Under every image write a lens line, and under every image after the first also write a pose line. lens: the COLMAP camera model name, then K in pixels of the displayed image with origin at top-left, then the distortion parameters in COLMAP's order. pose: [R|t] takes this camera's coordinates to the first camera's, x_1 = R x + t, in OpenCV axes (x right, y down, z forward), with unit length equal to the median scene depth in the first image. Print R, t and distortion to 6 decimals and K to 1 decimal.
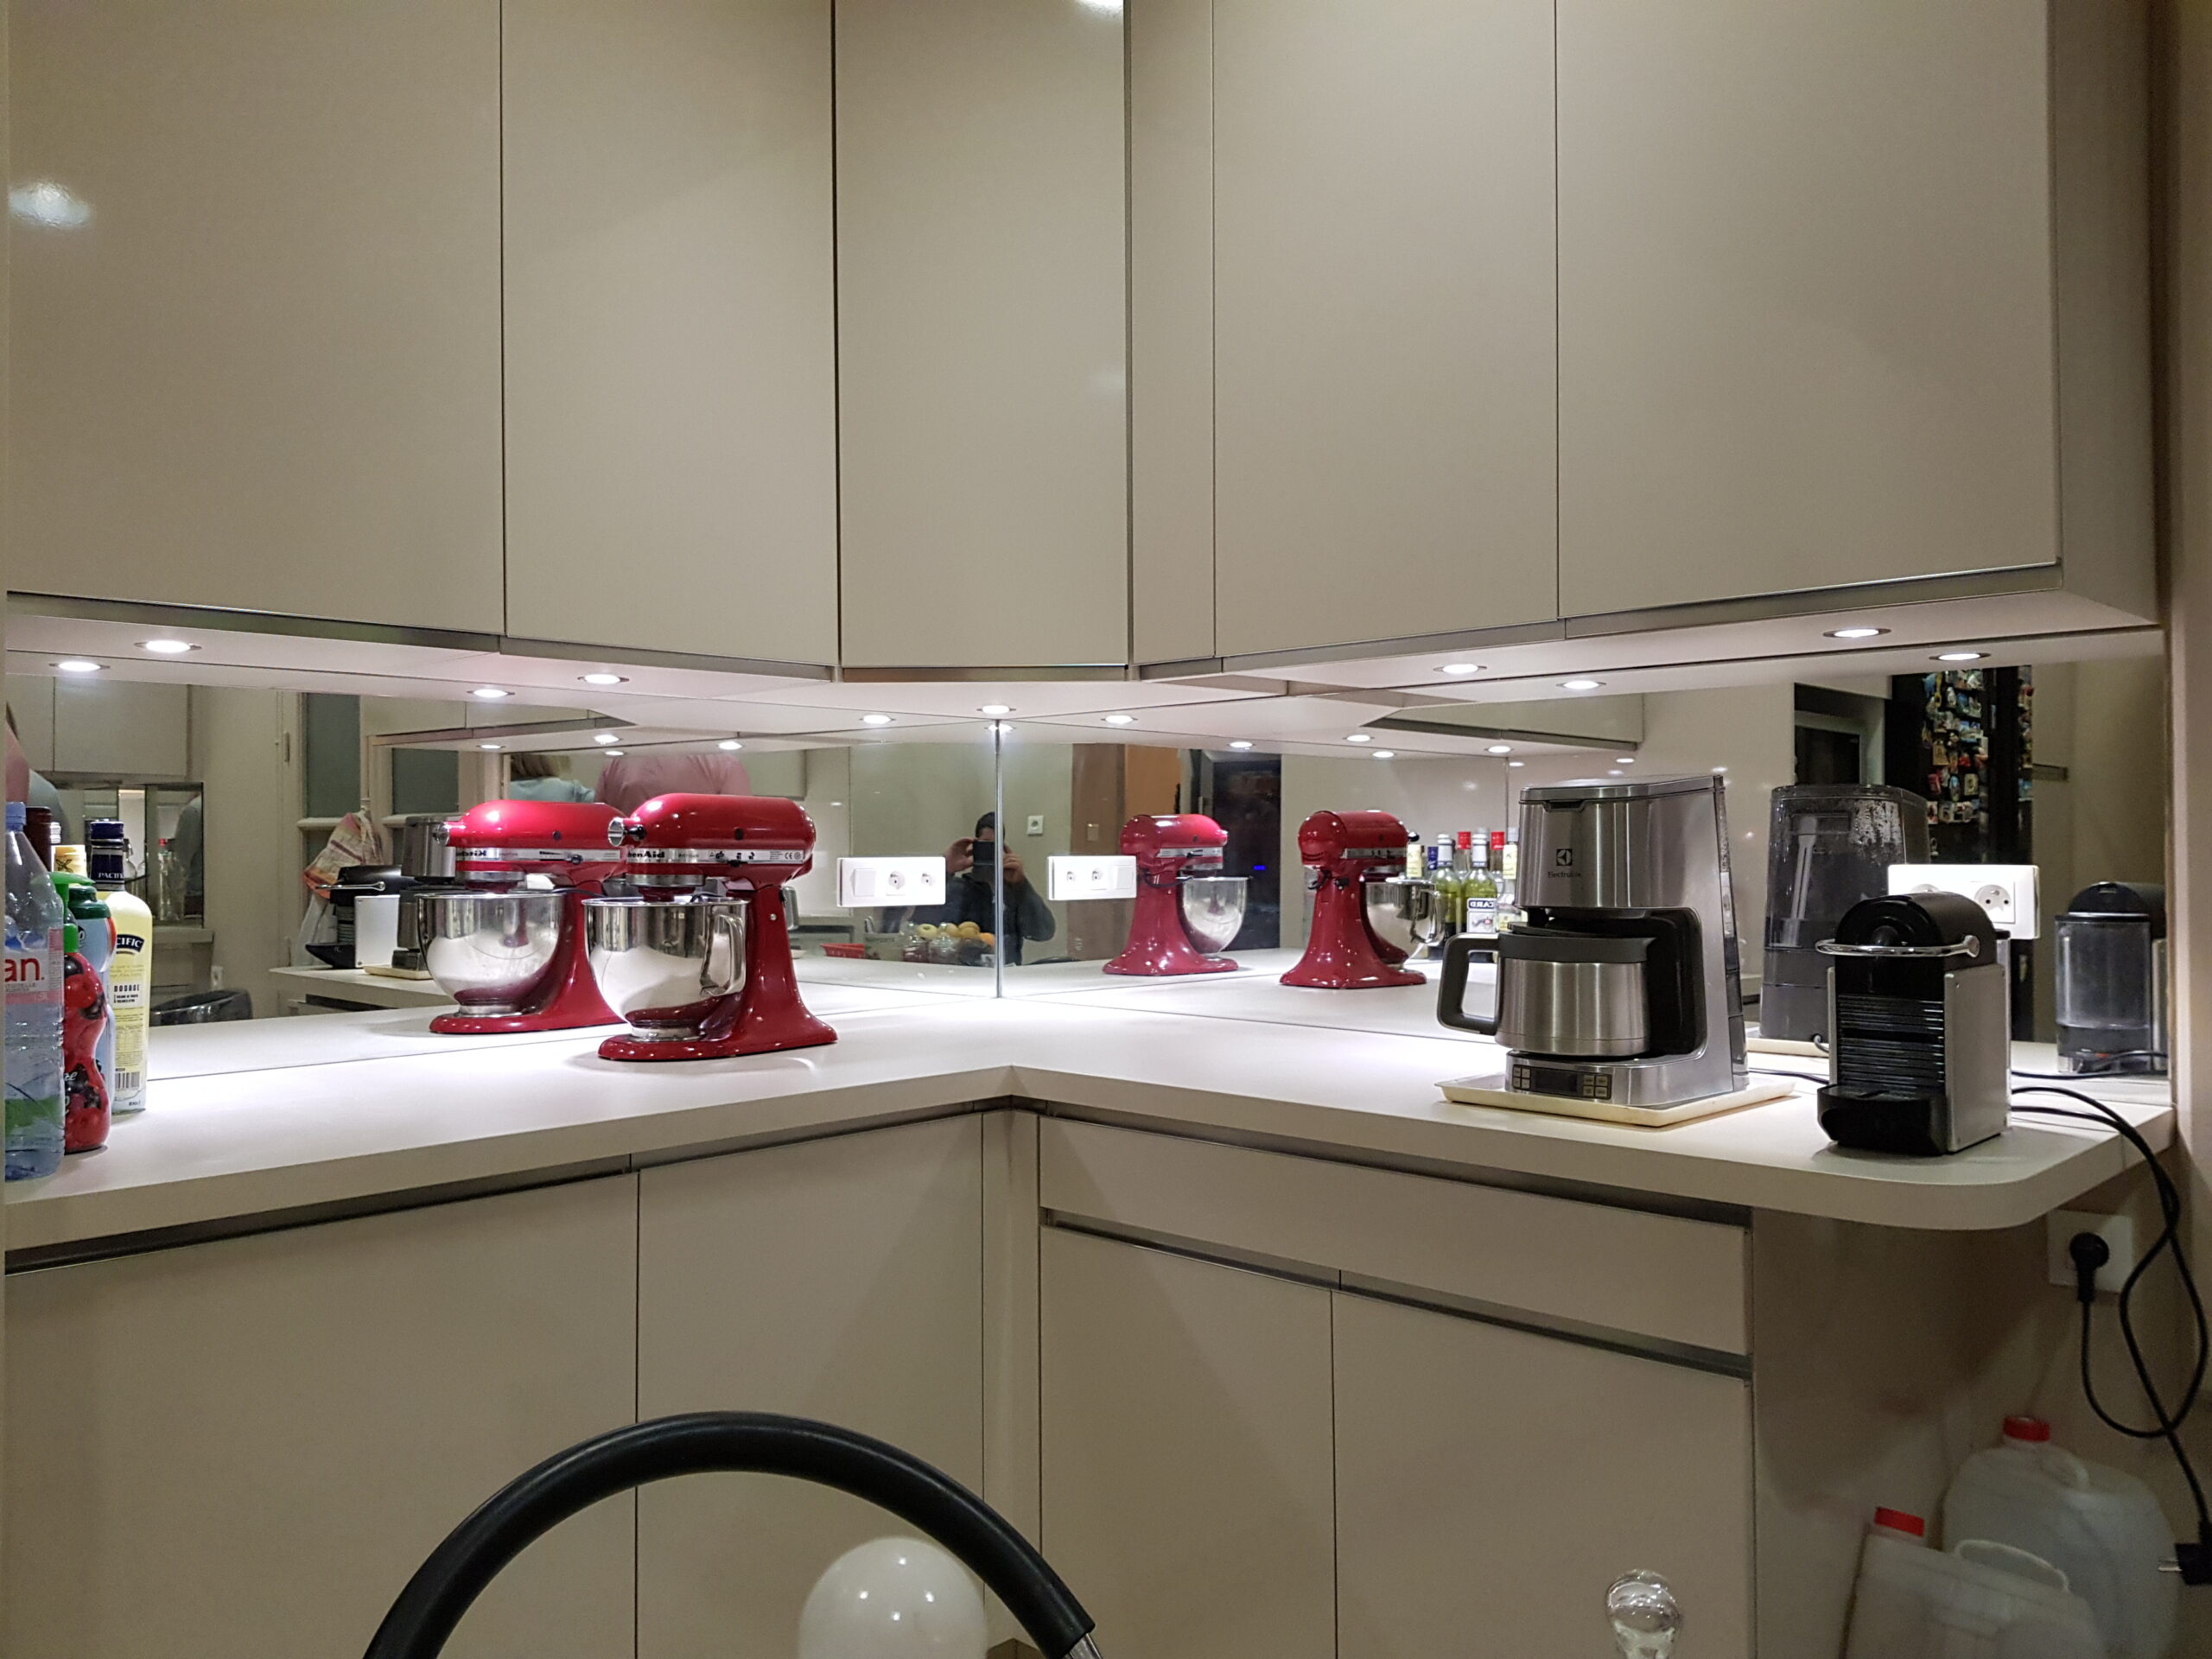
lens RADIAL K [[1669.2, 0, 1106.0], [0, 1669.2, 829.5], [0, 0, 1]] dist [0.112865, -0.135983]
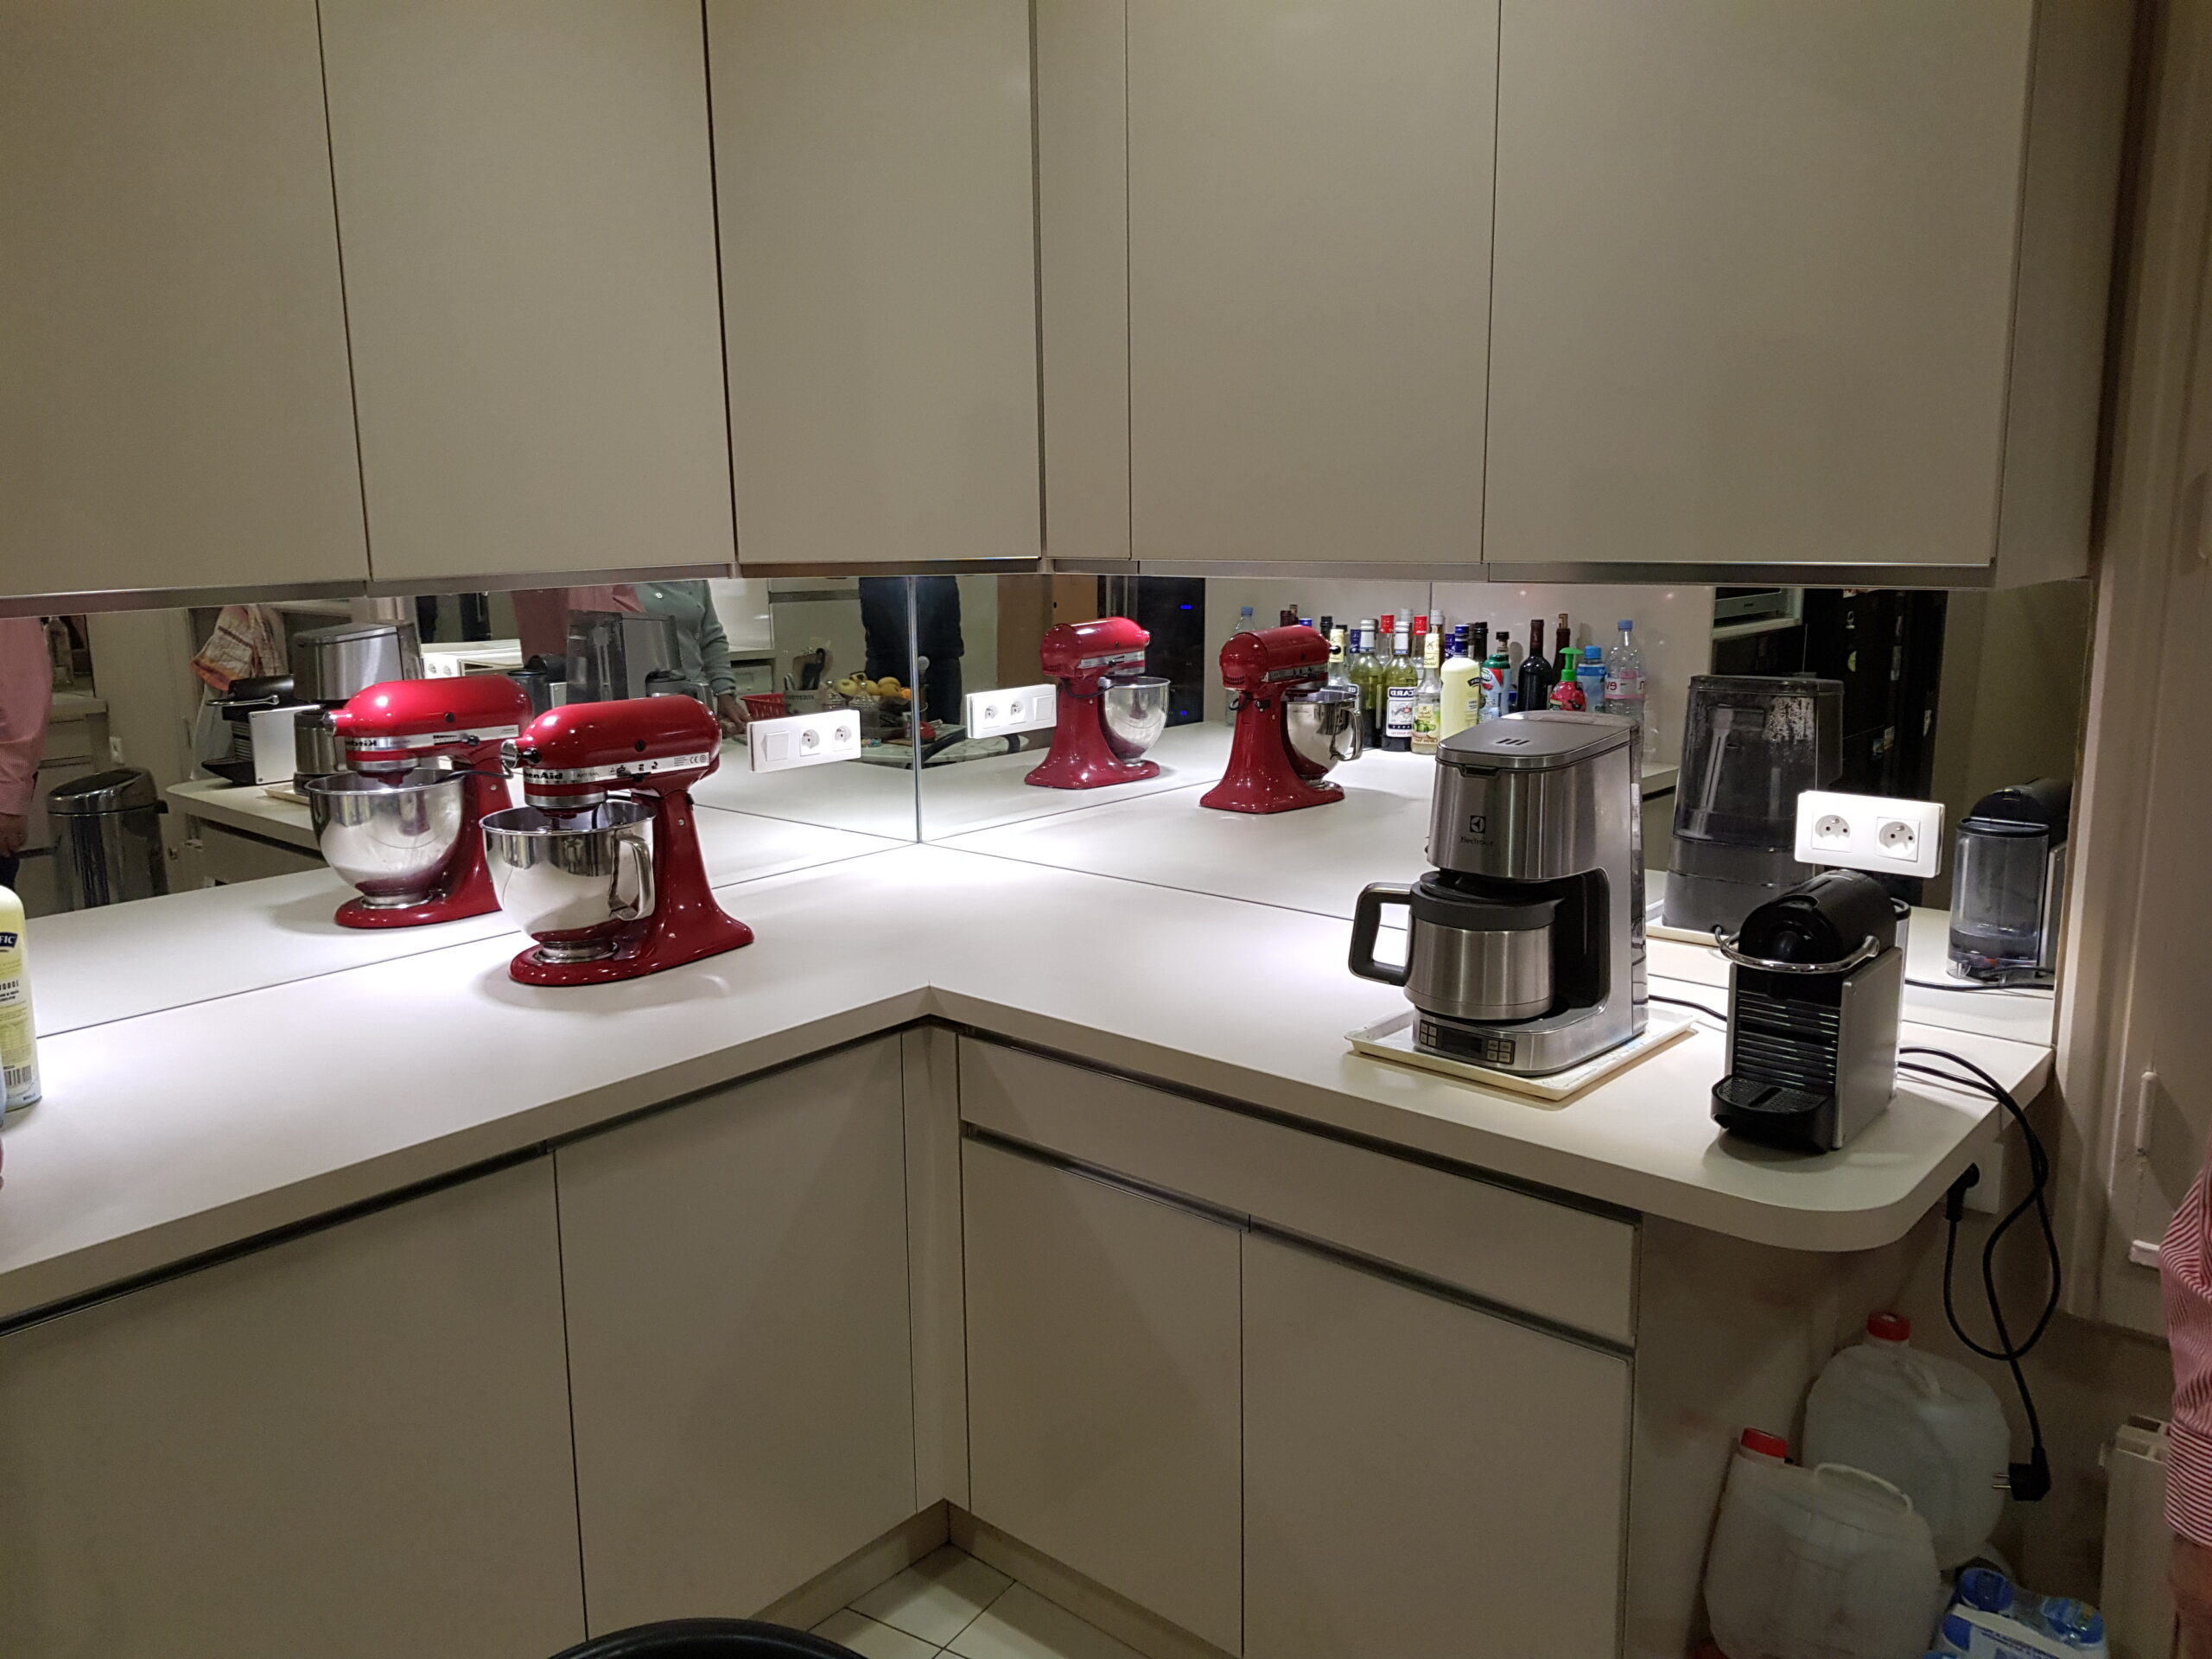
lens RADIAL K [[1653.6, 0, 1106.0], [0, 1653.6, 829.5], [0, 0, 1]] dist [0.142507, -0.187412]
pose [[0.999049, -0.013885, 0.041326, 0.009338], [0.005813, 0.981888, 0.189375, -0.131495], [-0.043207, -0.188955, 0.981035, 0.033182]]
